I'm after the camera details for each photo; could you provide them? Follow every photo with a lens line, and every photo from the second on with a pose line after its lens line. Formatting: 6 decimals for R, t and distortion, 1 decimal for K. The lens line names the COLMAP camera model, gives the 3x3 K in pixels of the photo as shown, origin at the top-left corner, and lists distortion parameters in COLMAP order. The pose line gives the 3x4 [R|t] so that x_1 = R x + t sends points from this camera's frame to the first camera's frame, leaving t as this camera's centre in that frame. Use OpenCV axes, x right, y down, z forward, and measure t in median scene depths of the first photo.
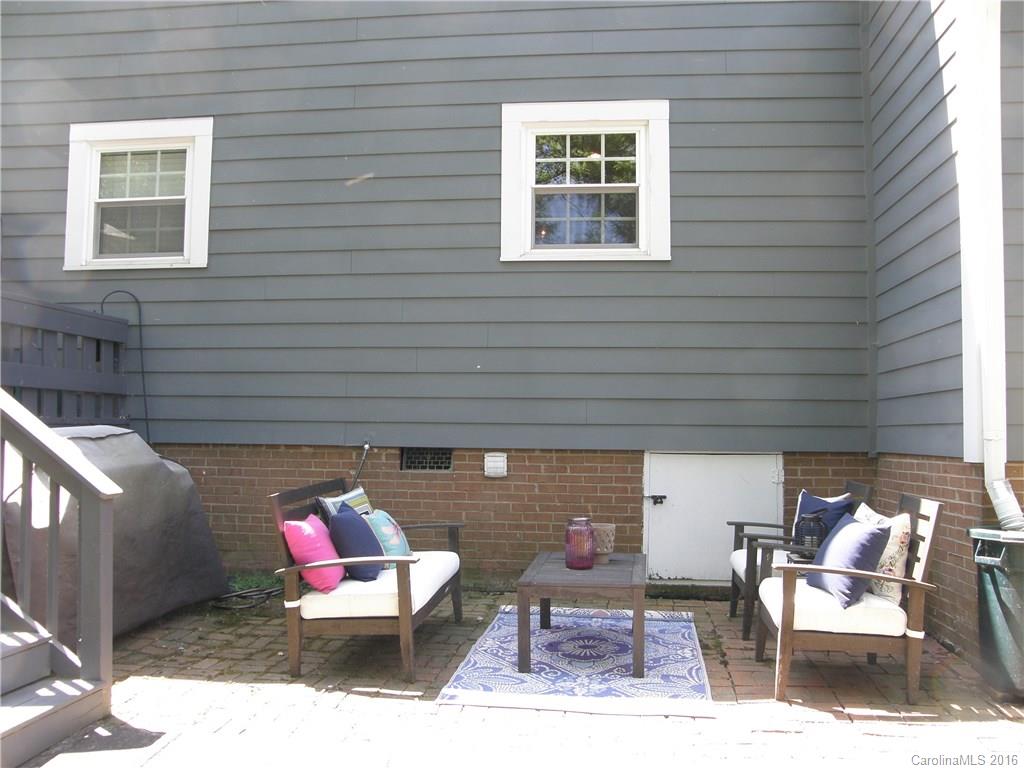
lens RADIAL K [[849.9, 0, 508.4], [0, 849.9, 420.0], [0, 0, 1]] dist [-0.155587, 0.146605]
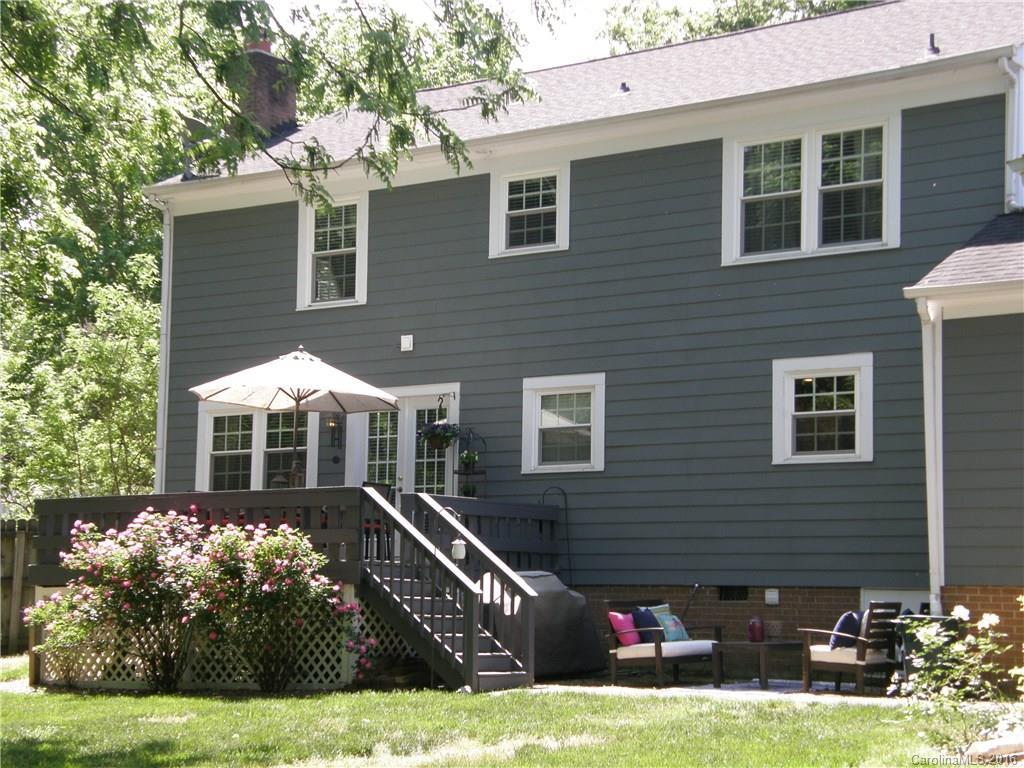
lens RADIAL K [[1995.3, 0, 512.0], [0, 1995.3, 384.0], [0, 0, 1]] dist [0.564874, 0.037706]
pose [[0.866775, -0.061891, -0.494845, 1.419597], [0.008096, 0.993885, -0.110127, 0.069791], [0.498634, 0.091449, 0.861975, -2.448222]]
